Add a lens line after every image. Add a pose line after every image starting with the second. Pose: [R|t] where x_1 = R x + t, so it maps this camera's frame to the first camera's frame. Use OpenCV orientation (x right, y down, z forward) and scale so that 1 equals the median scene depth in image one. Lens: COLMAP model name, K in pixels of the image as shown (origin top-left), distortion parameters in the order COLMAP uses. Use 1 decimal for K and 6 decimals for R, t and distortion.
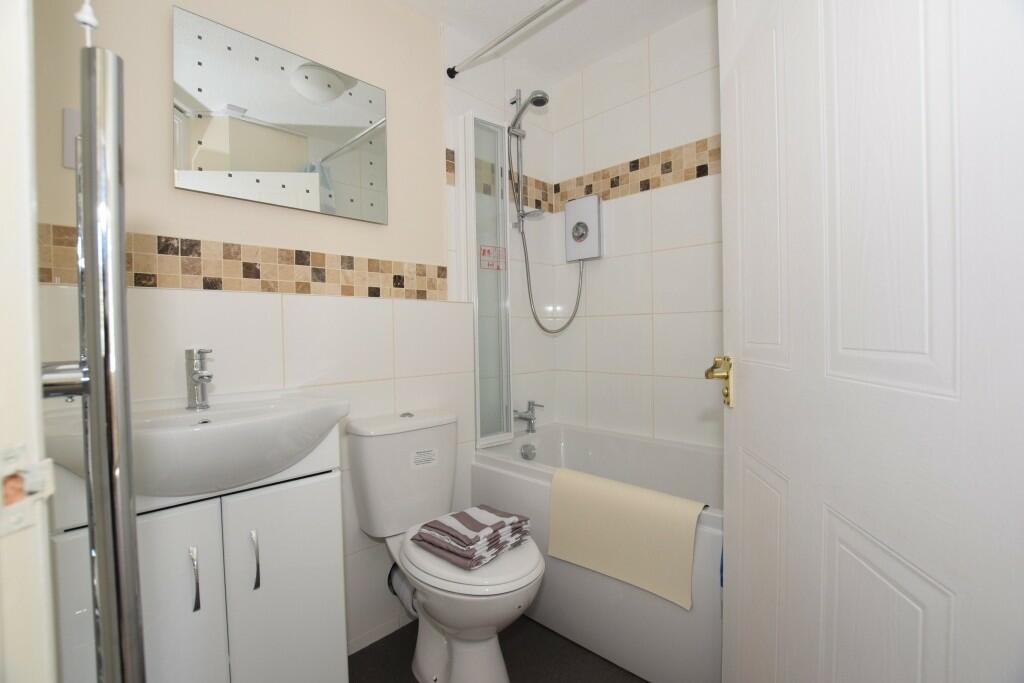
lens RADIAL K [[449.5, 0, 512.0], [0, 449.5, 341.5], [0, 0, 1]] dist [-0.027064, -0.000098]
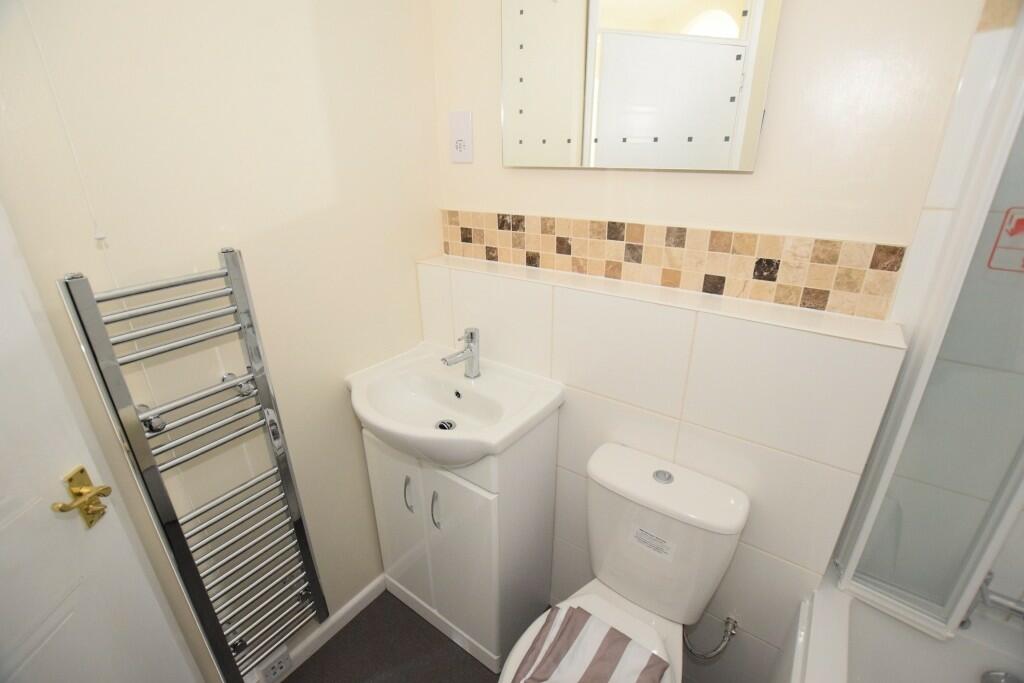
lens RADIAL K [[449.5, 0, 512.0], [0, 449.5, 341.5], [0, 0, 1]] dist [-0.027064, -0.000098]
pose [[0.149842, 0.389095, -0.908929, 0.297878], [-0.015828, 0.920134, 0.391283, -0.314956], [0.988583, -0.044244, 0.144033, 0.697475]]
